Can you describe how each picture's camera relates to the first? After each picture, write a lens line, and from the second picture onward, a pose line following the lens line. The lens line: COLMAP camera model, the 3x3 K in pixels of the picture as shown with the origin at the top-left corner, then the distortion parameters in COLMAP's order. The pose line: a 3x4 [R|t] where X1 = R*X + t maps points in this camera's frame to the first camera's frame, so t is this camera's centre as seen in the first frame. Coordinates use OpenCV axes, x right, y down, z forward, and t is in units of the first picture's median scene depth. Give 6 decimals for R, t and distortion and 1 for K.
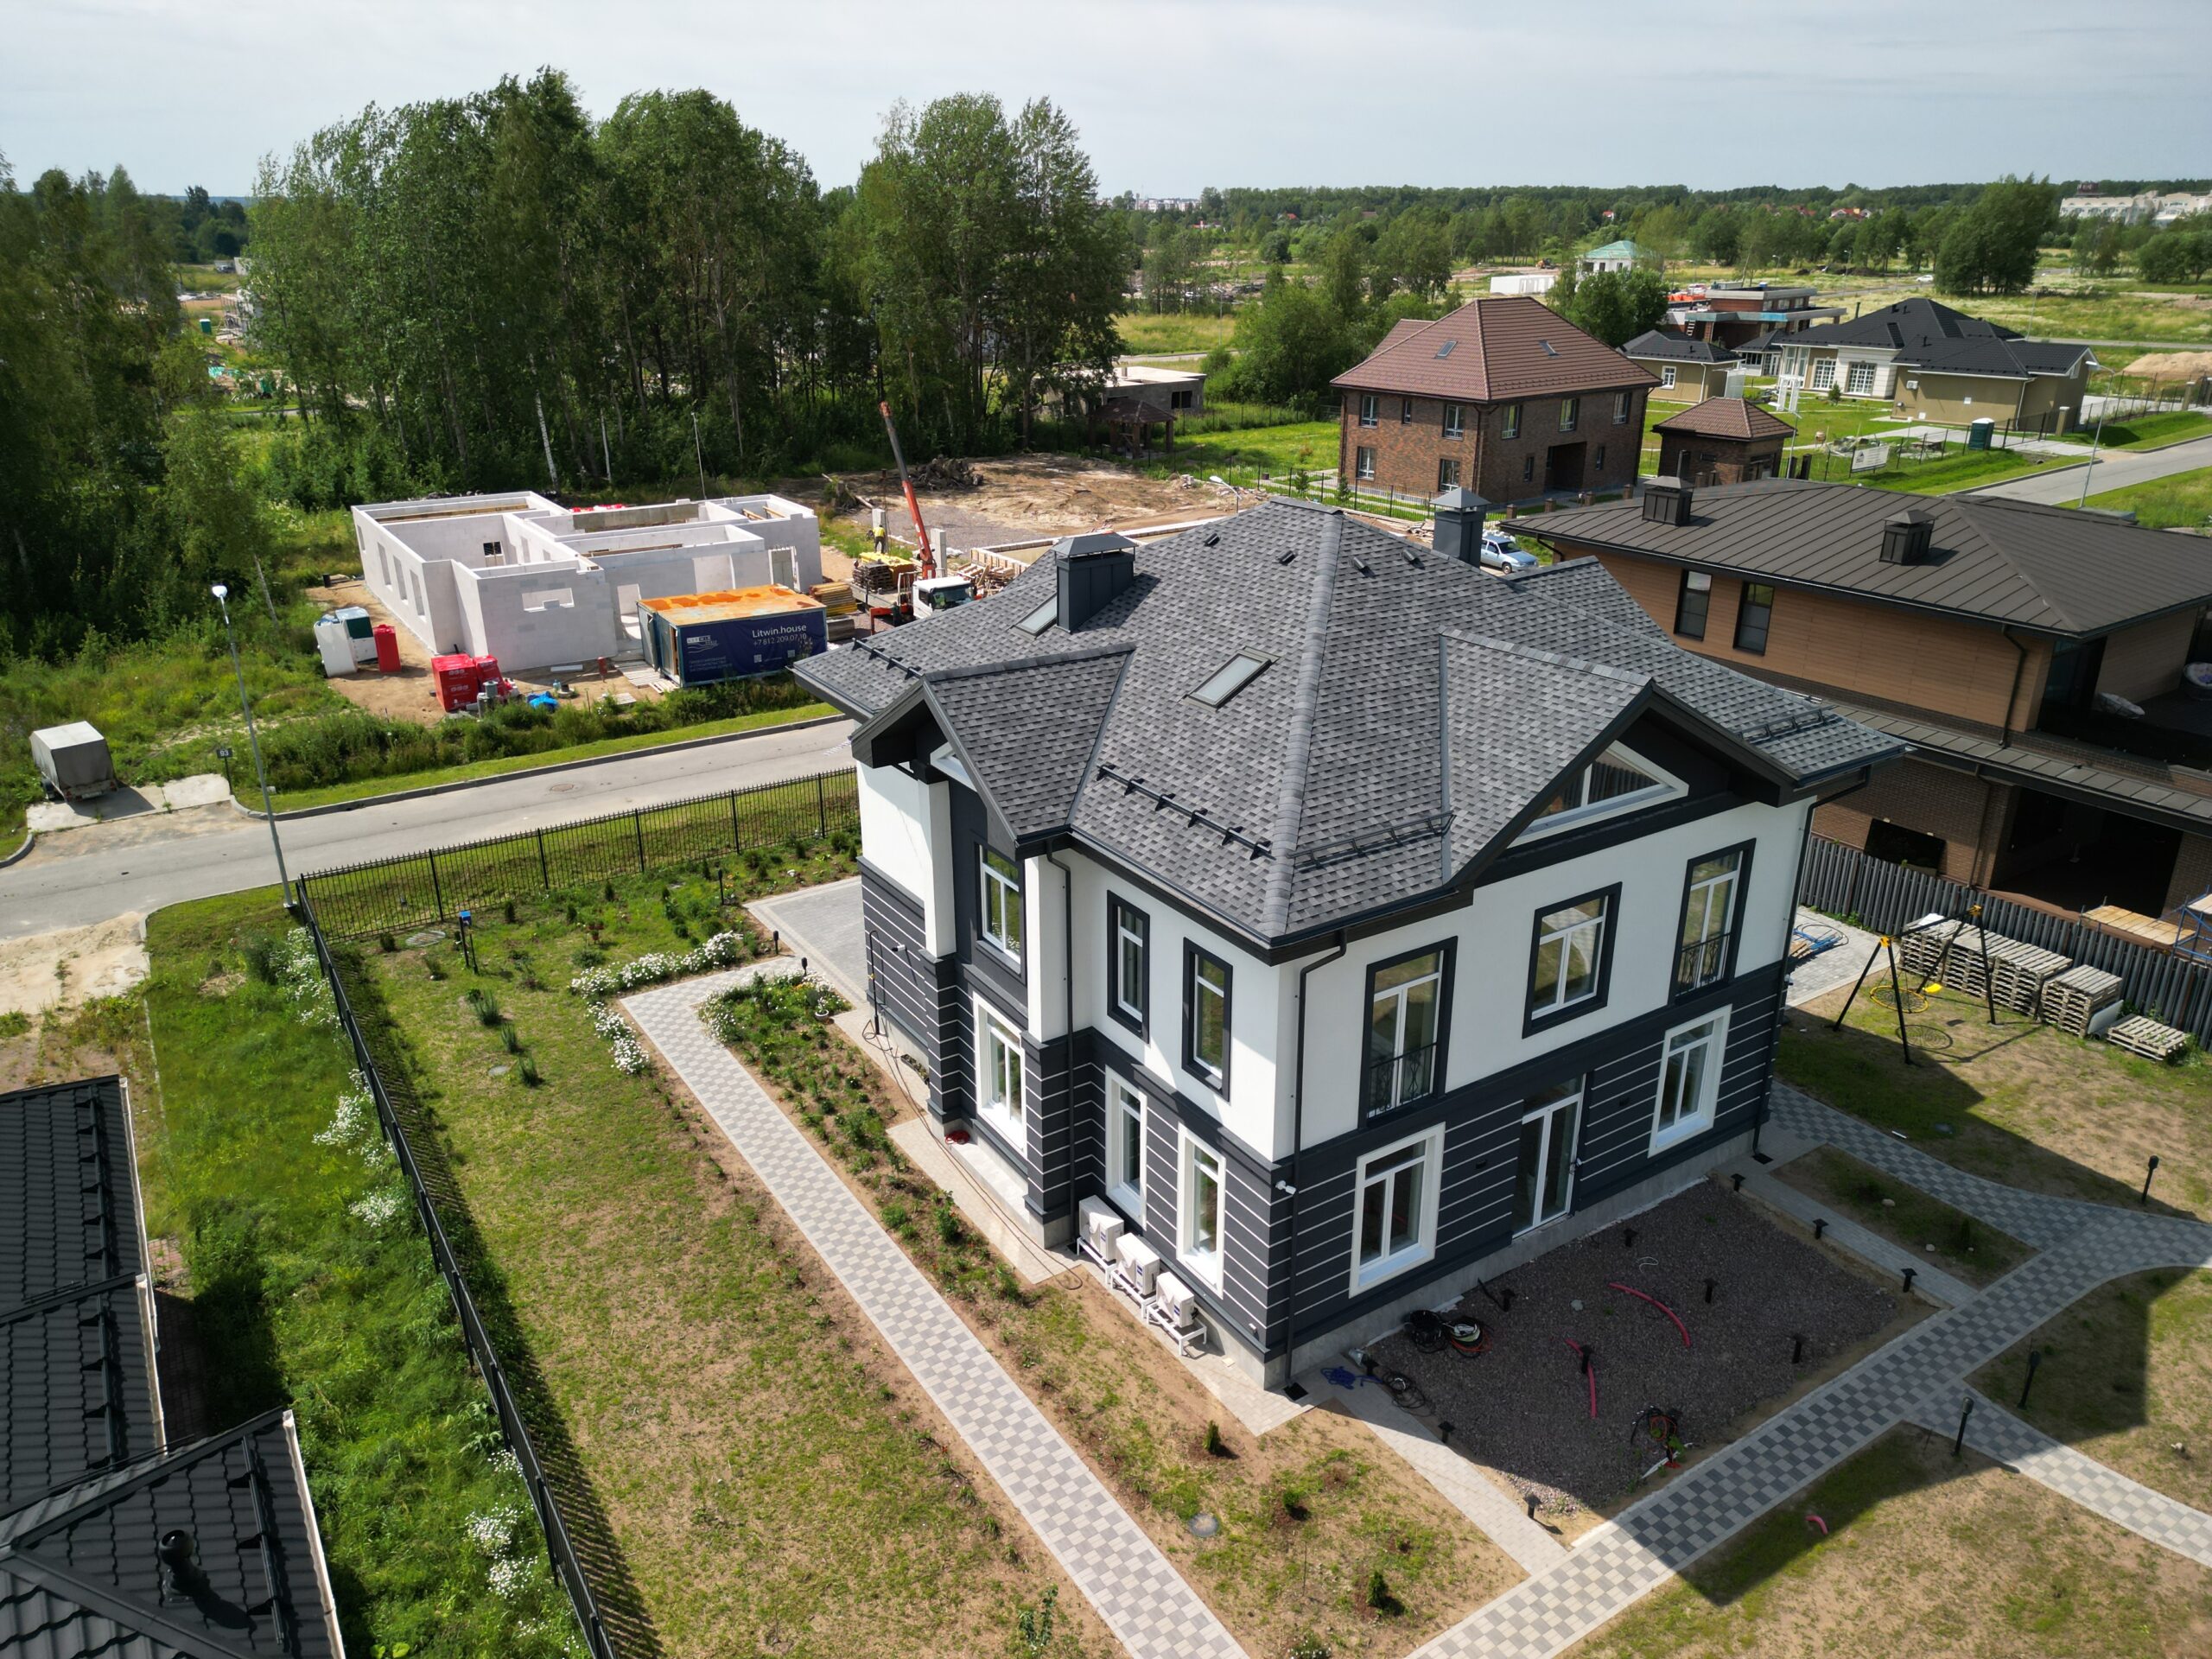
lens RADIAL K [[1543.3, 0, 1114.6], [0, 1543.3, 824.1], [0, 0, 1]] dist [0.059102, -0.050284]
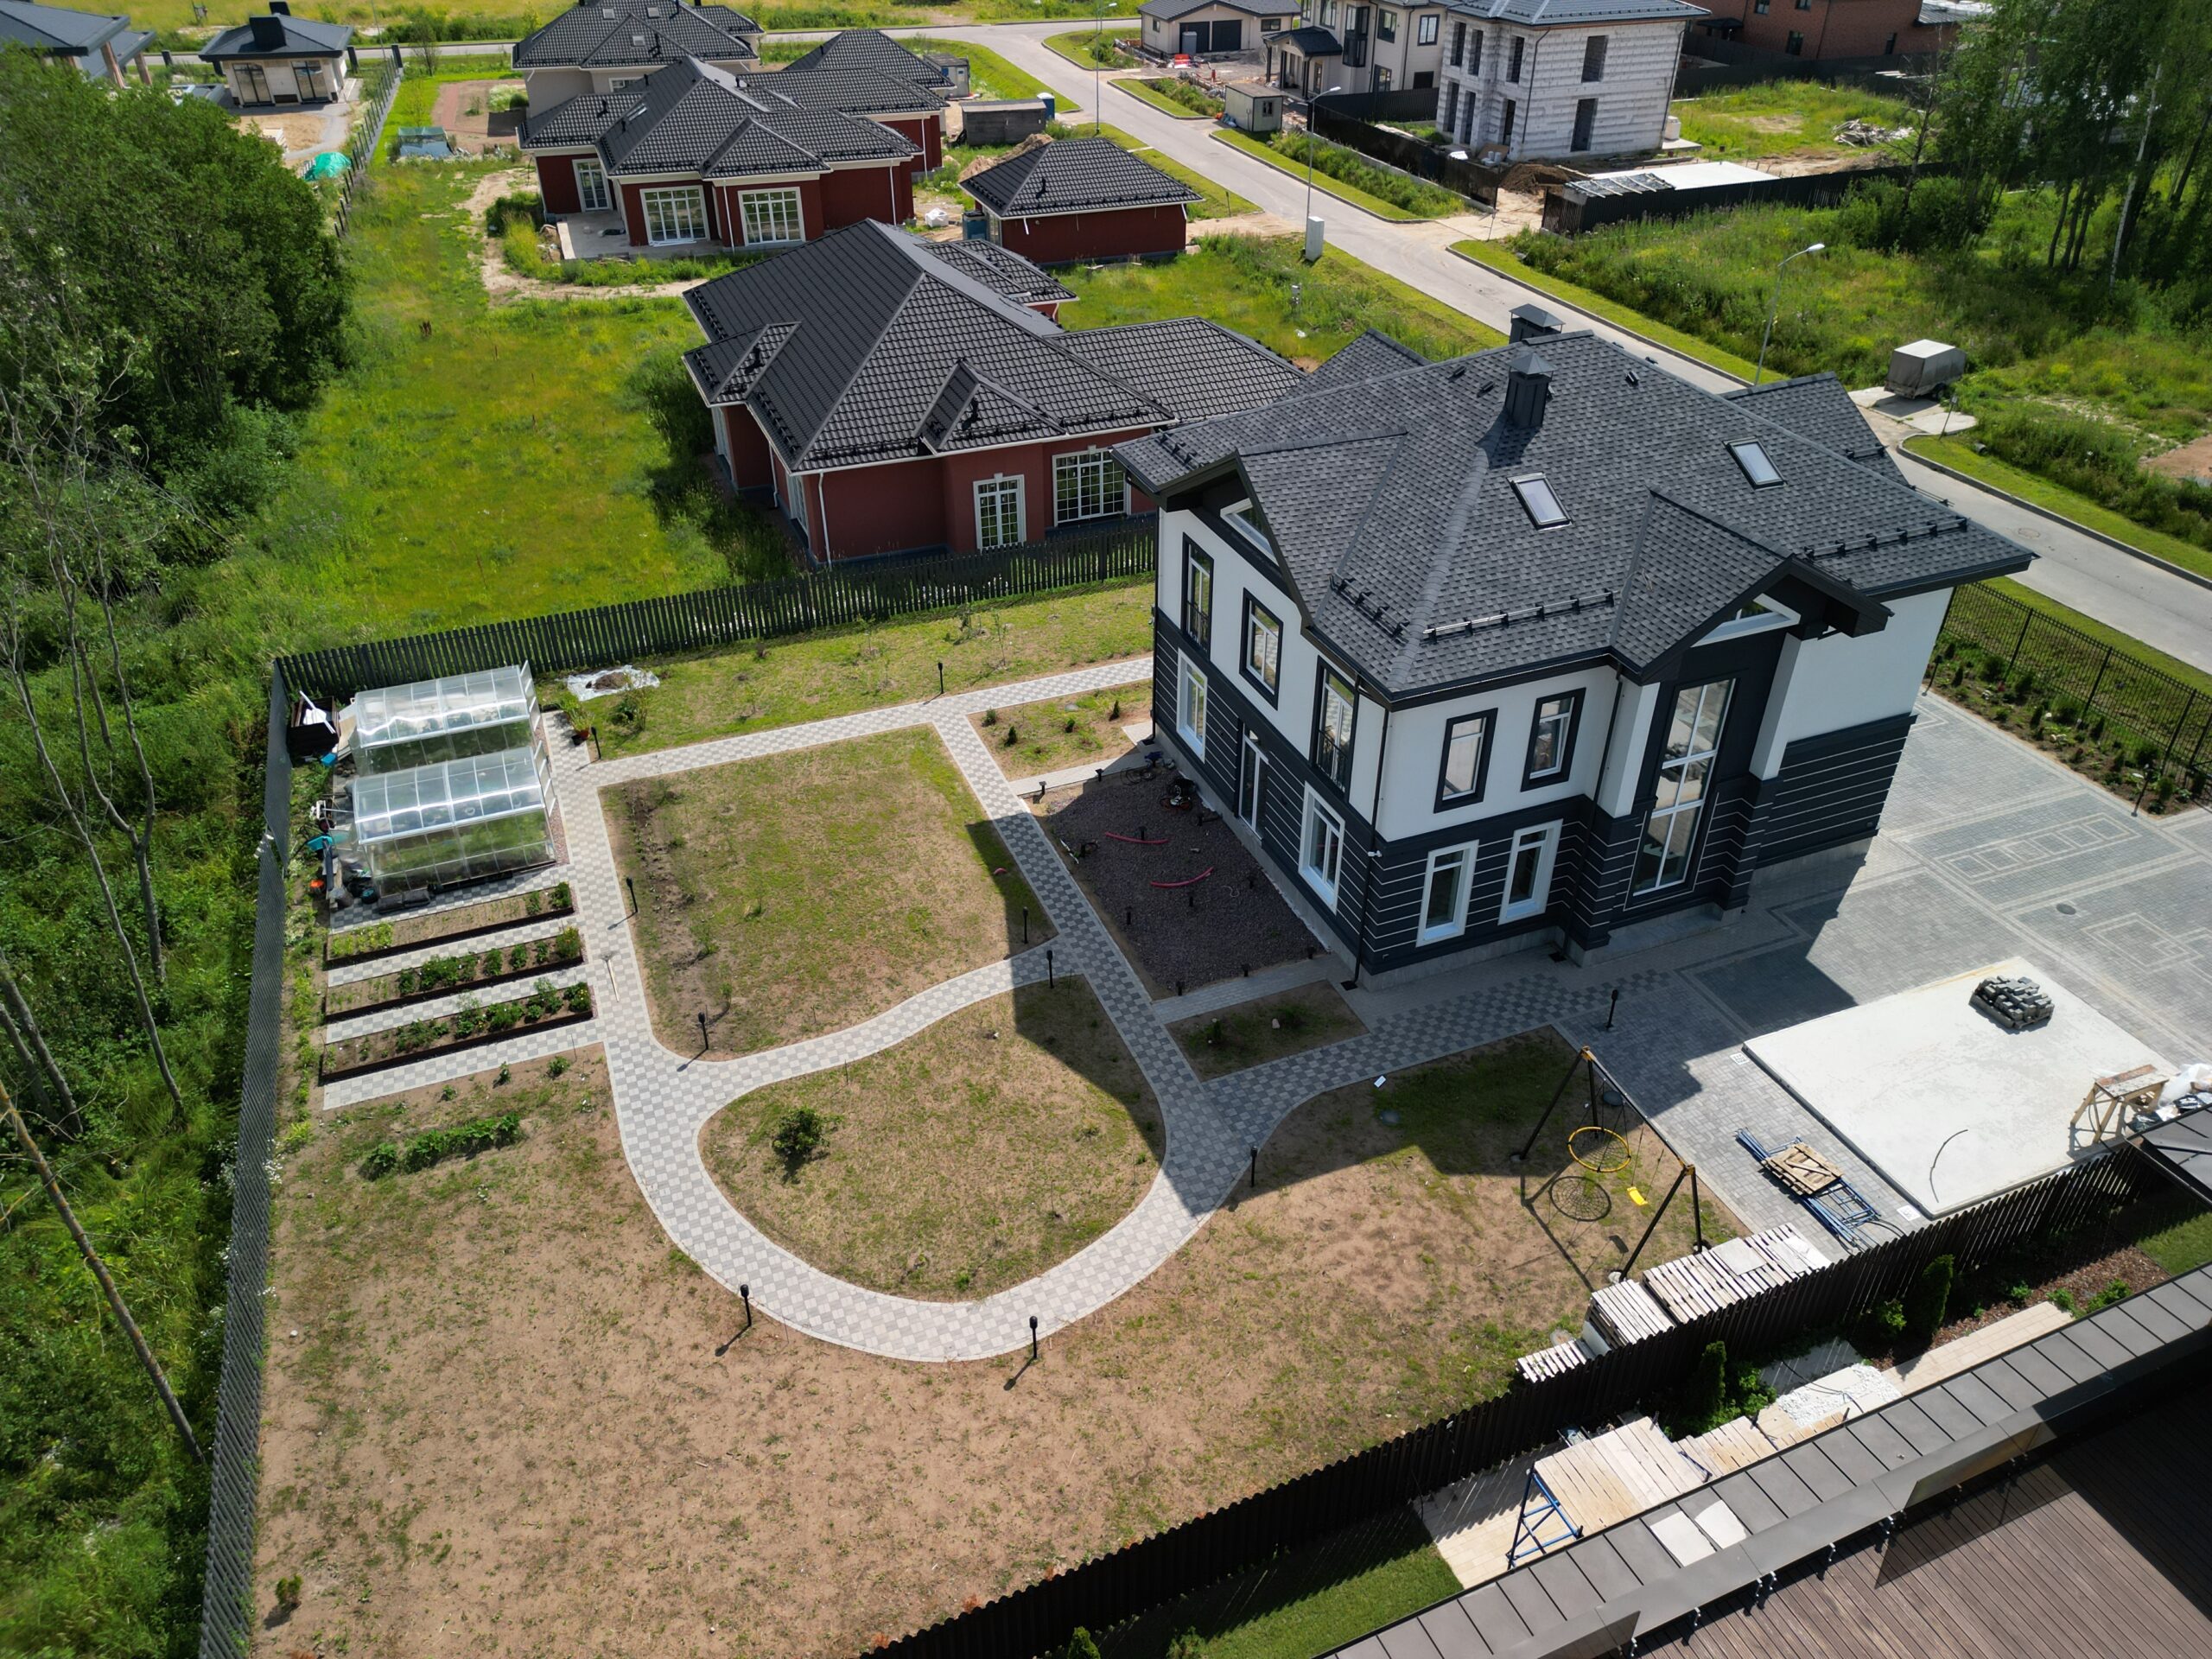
lens RADIAL K [[1532.5, 0, 1115.0], [0, 1532.5, 827.2], [0, 0, 1]] dist [0.078941, -0.070985]
pose [[-0.194876, 0.555213, -0.808555, 0.342308], [-0.355102, 0.728499, 0.585826, -0.127085], [0.914290, 0.401283, 0.055190, 0.188148]]
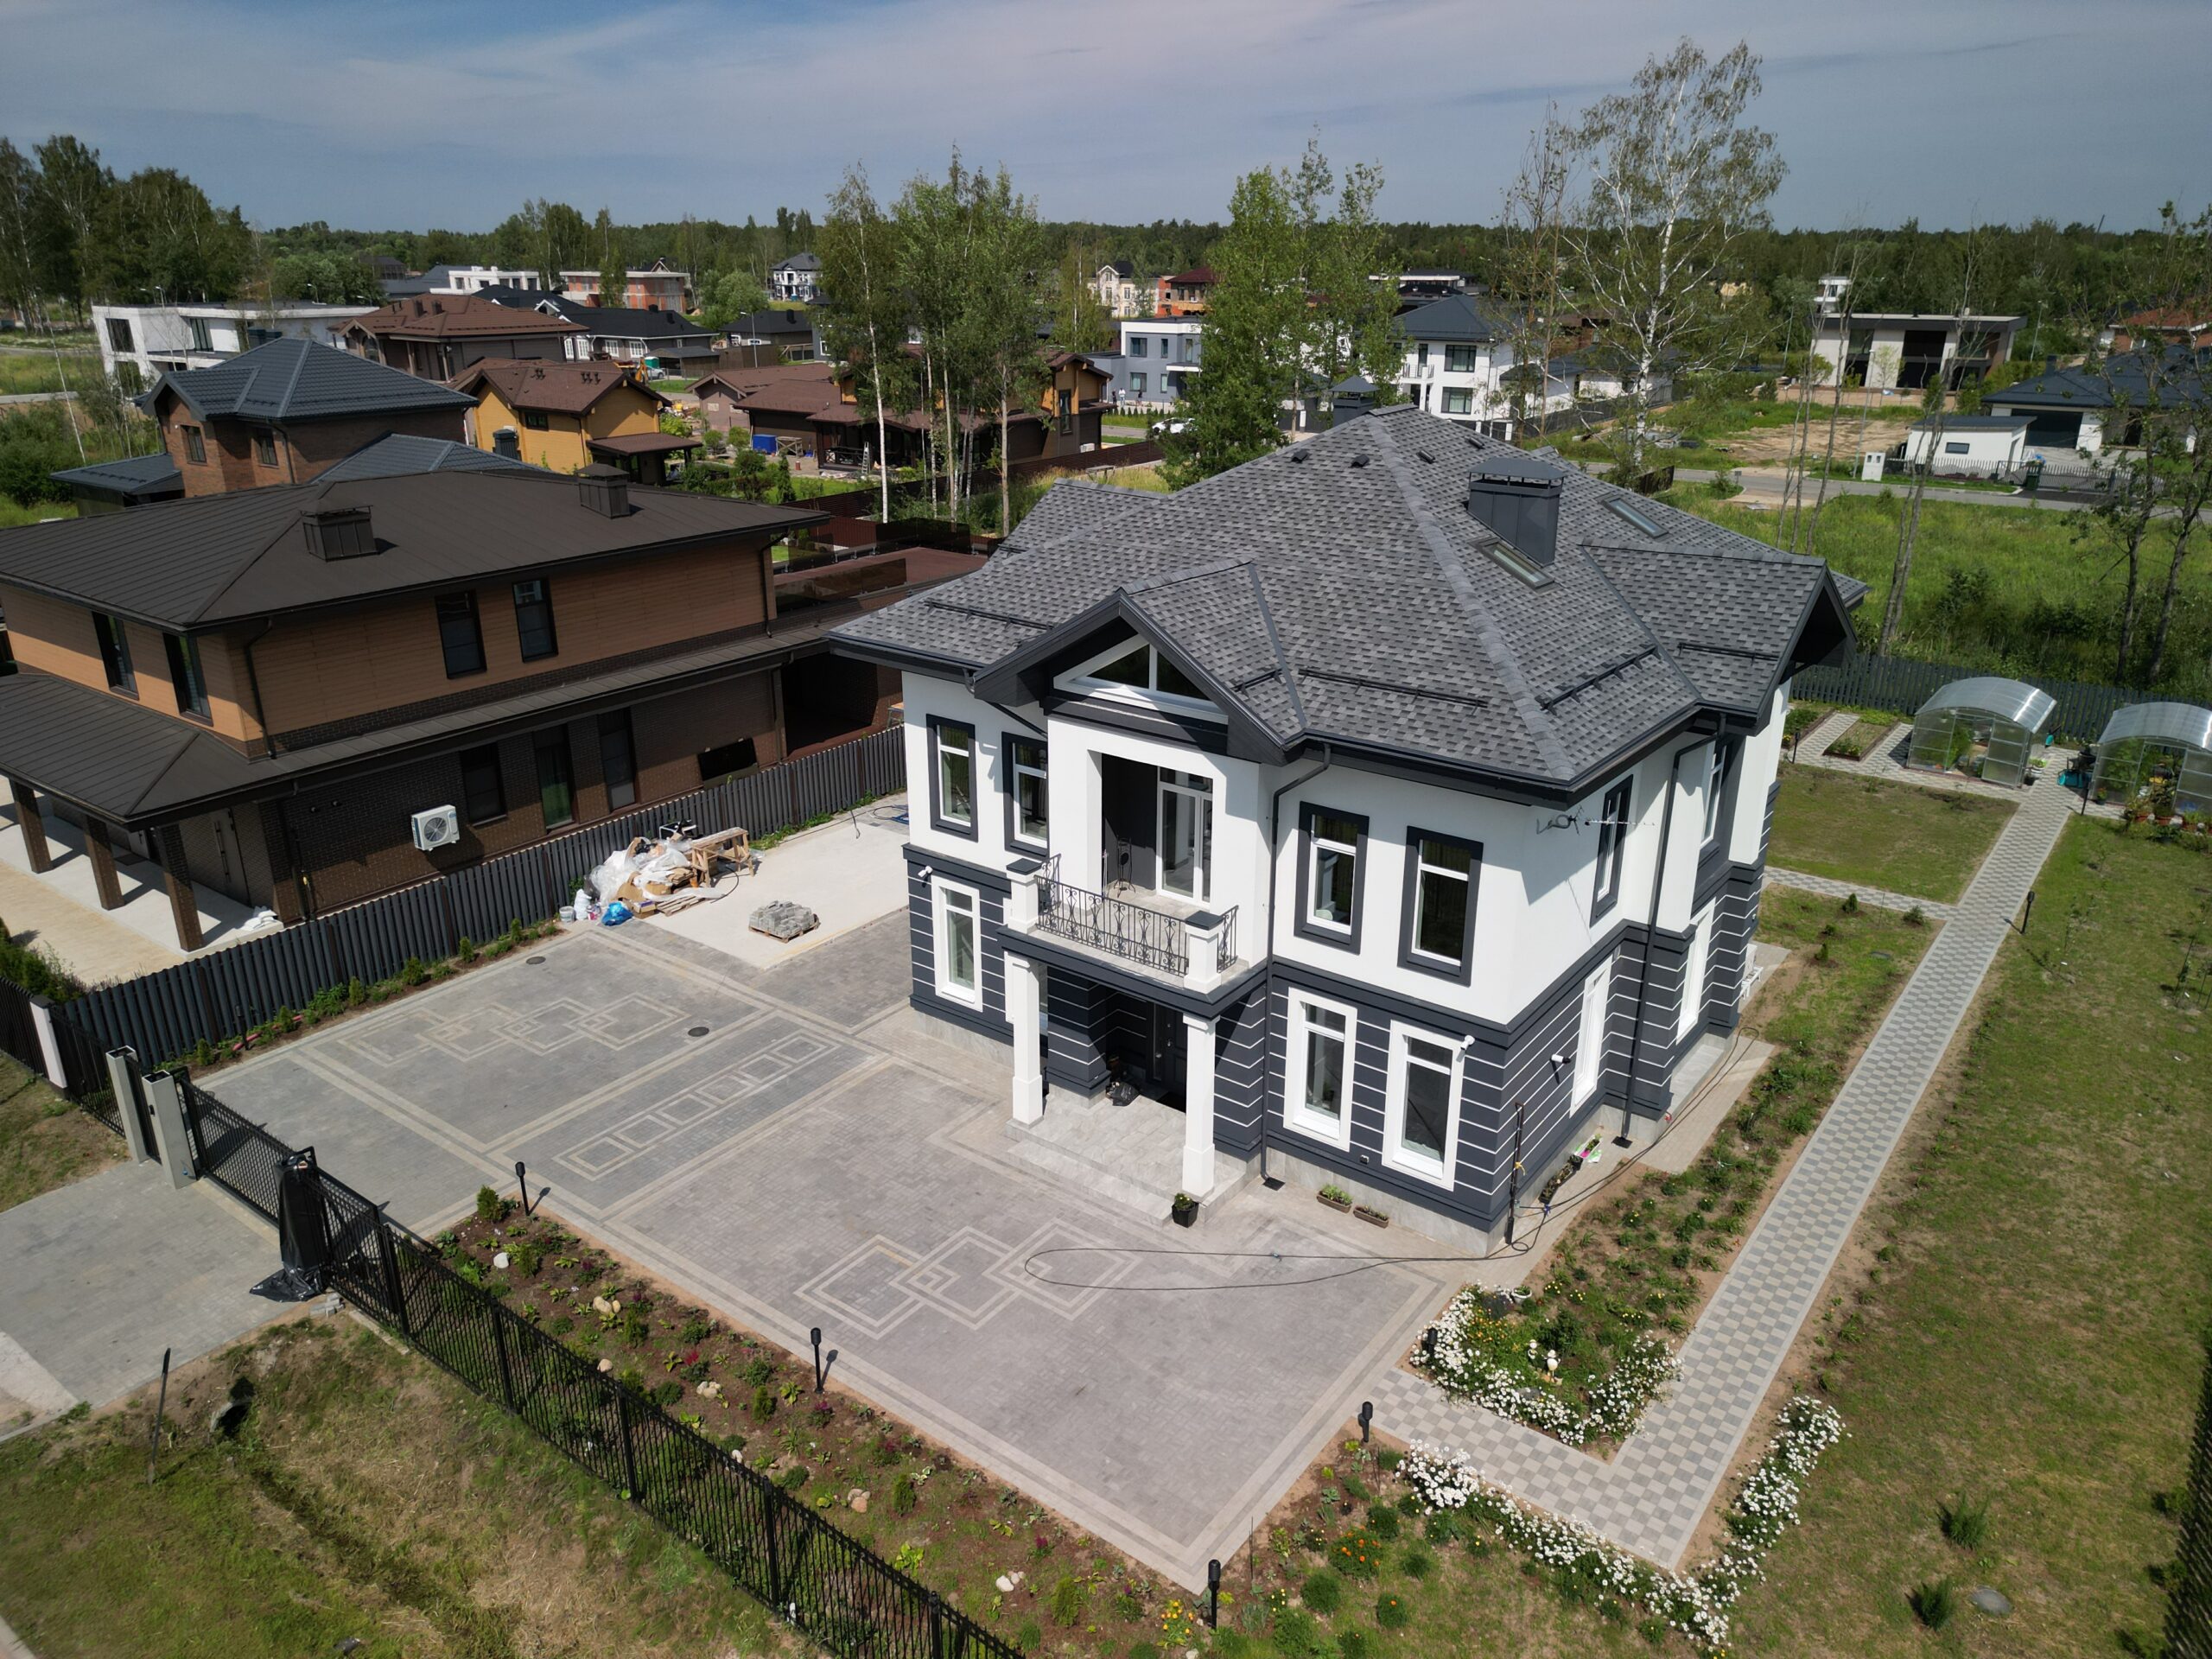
lens RADIAL K [[1543.3, 0, 1114.6], [0, 1543.3, 824.1], [0, 0, 1]] dist [0.059102, -0.050284]
pose [[-0.333300, -0.326593, 0.884448, -0.198417], [0.343166, 0.831718, 0.436442, -0.119706], [-0.878150, 0.448979, -0.165136, 0.355725]]
